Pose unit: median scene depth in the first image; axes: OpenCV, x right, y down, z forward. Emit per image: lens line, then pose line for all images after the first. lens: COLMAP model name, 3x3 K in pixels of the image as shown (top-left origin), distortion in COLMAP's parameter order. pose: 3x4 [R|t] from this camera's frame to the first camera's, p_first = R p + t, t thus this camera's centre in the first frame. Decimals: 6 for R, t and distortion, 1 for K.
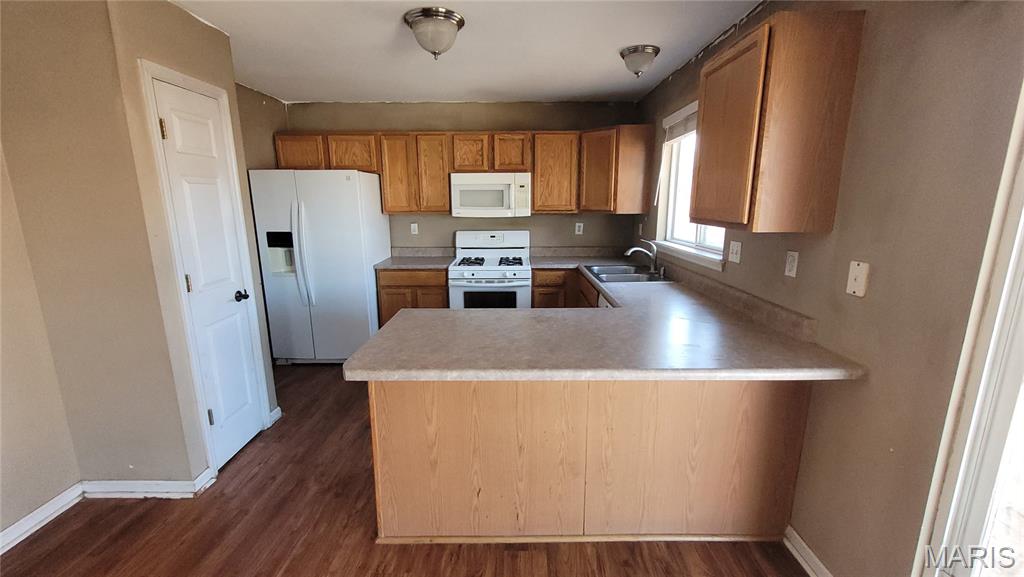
lens RADIAL K [[423.4, 0, 517.3], [0, 423.4, 291.8], [0, 0, 1]] dist [0.011078, -0.000190]
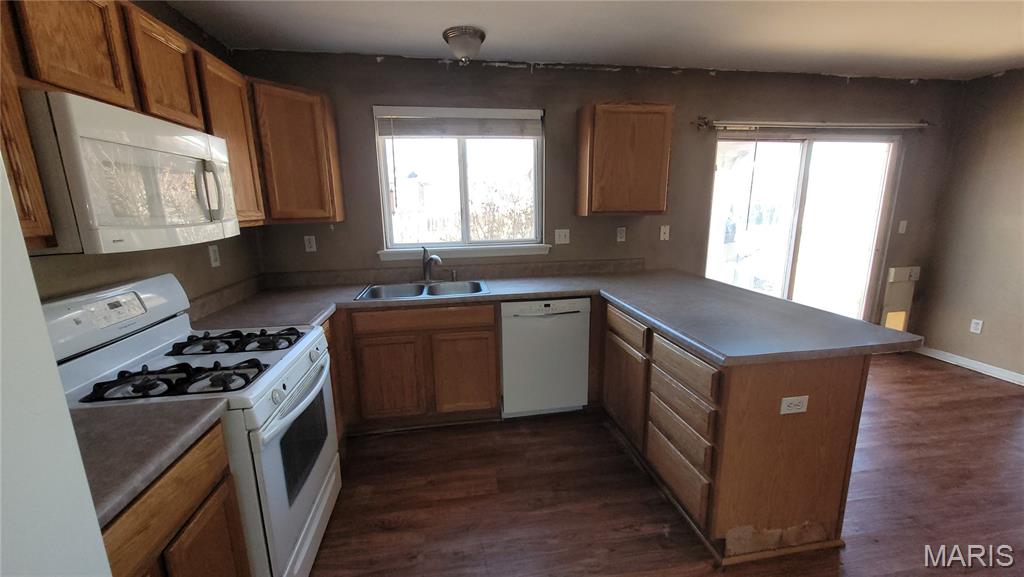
lens RADIAL K [[403.7, 0, 513.1], [0, 403.7, 291.3], [0, 0, 1]] dist [0.001814, -0.000045]
pose [[-0.161475, -0.200679, 0.966258, -0.474460], [0.223916, 0.946121, 0.233916, -0.163324], [-0.961139, 0.254132, -0.107839, 0.806034]]
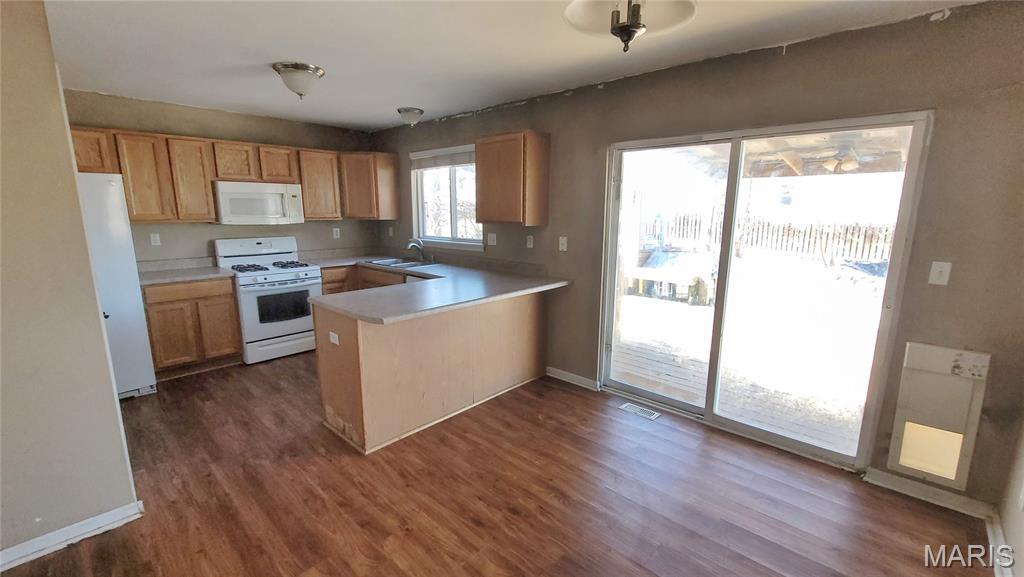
lens RADIAL K [[430.4, 0, 512.0], [0, 430.4, 288.5], [0, 0, 1]] dist [0.009799, 0.000037]
pose [[0.680717, -0.129103, 0.721081, -0.456663], [0.147809, 0.988308, 0.037413, 0.032943], [-0.717480, 0.081115, 0.691840, -0.176643]]
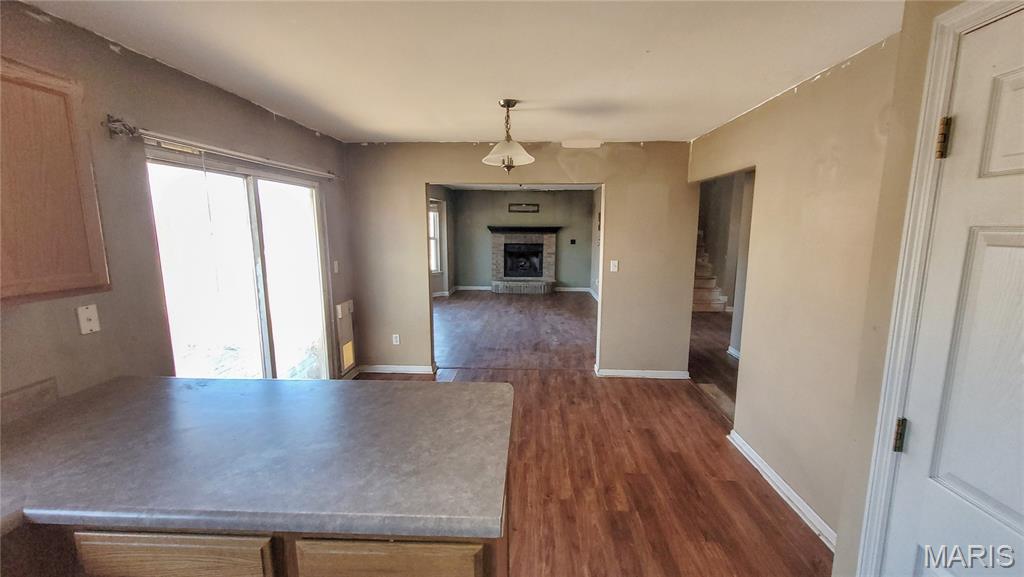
lens RADIAL K [[421.4, 0, 512.0], [0, 421.4, 291.8], [0, 0, 1]] dist [0.001406, -0.000134]
pose [[-0.998823, -0.001995, 0.048453, -0.179840], [0.015831, 0.931003, 0.364668, -0.201349], [-0.045837, 0.365006, -0.929876, 0.782016]]
